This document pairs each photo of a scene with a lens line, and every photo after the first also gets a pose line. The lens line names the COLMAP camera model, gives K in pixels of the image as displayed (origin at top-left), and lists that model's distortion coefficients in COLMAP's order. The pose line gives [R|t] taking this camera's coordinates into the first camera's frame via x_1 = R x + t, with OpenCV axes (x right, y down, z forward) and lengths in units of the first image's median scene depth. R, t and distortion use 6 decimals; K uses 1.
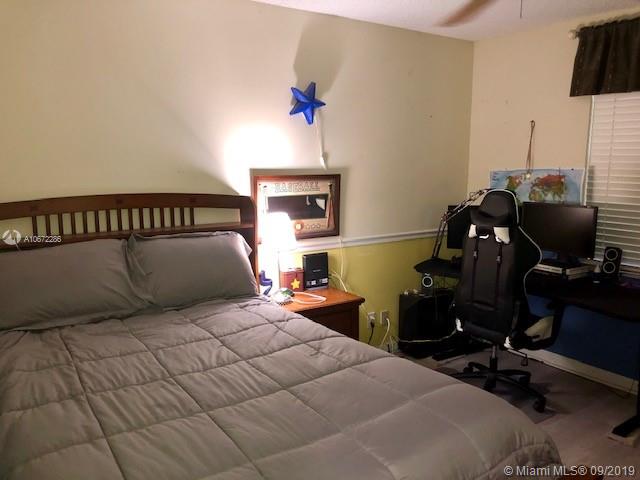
lens RADIAL K [[532.2, 0, 319.9], [0, 532.2, 241.0], [0, 0, 1]] dist [0.018301, -0.032345]
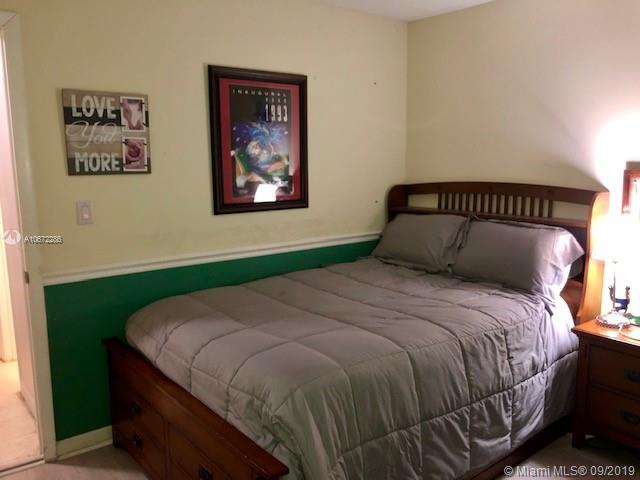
lens RADIAL K [[532.2, 0, 320.1], [0, 532.2, 241.3], [0, 0, 1]] dist [0.018301, -0.032345]
pose [[0.034477, 0.143123, -0.989104, 1.572384], [-0.149017, 0.979365, 0.136520, -0.124814], [0.988233, 0.142686, 0.055094, 1.107080]]
